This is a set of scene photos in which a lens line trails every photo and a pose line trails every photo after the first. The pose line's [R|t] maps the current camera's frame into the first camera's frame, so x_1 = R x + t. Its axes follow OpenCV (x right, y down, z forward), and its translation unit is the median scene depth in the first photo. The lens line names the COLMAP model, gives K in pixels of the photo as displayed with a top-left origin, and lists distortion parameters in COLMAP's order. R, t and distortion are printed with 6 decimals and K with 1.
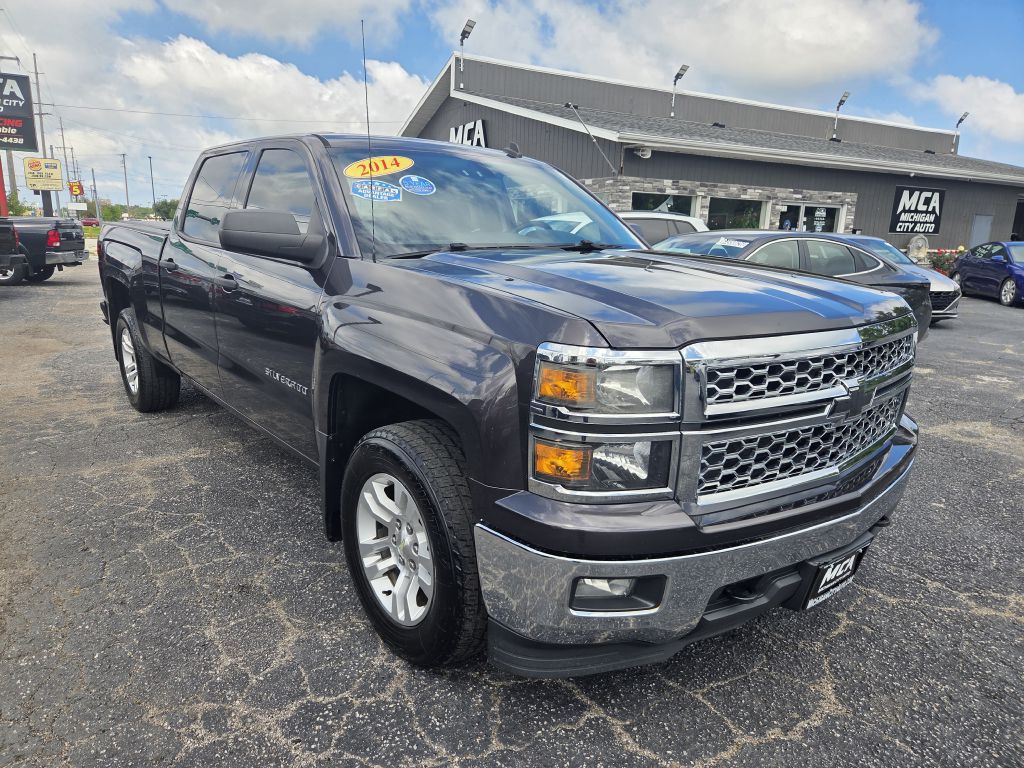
lens RADIAL K [[721.7, 0, 482.6], [0, 721.7, 382.8], [0, 0, 1]] dist [0.054032, -0.044613]
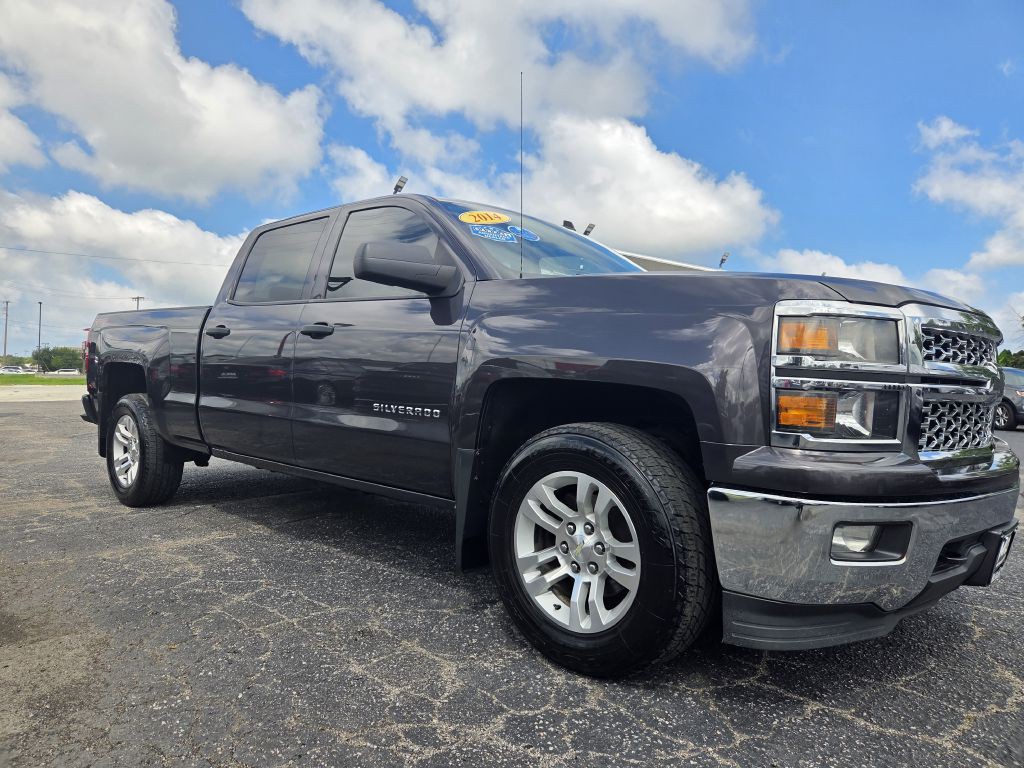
lens RADIAL K [[725.6, 0, 484.2], [0, 725.6, 359.1], [0, 0, 1]] dist [0.061910, -0.053185]
pose [[0.989065, 0.006061, 0.147354, -0.176595], [0.028877, 0.971855, -0.233804, 0.093510], [-0.144623, 0.235503, 0.961053, 0.008902]]
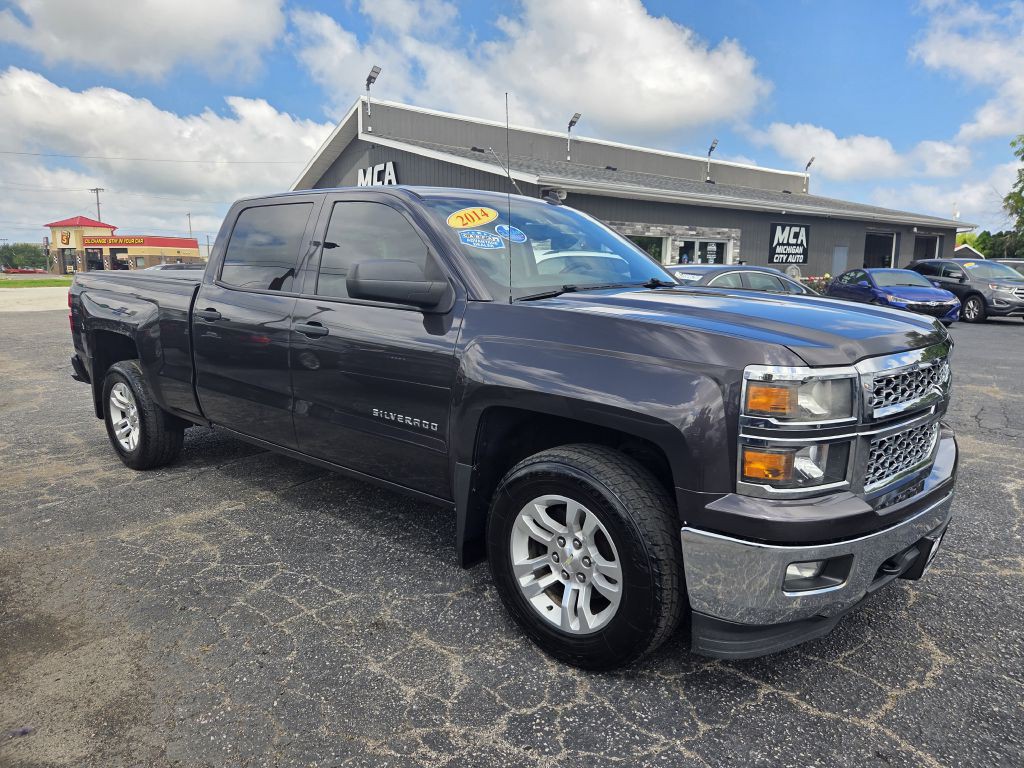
lens RADIAL K [[731.2, 0, 506.5], [0, 731.2, 371.9], [0, 0, 1]] dist [0.065952, -0.064589]
pose [[0.980356, -0.050770, 0.190591, -0.184351], [0.063161, 0.996227, -0.059510, 0.000598], [-0.186850, 0.070379, 0.979864, -0.040085]]
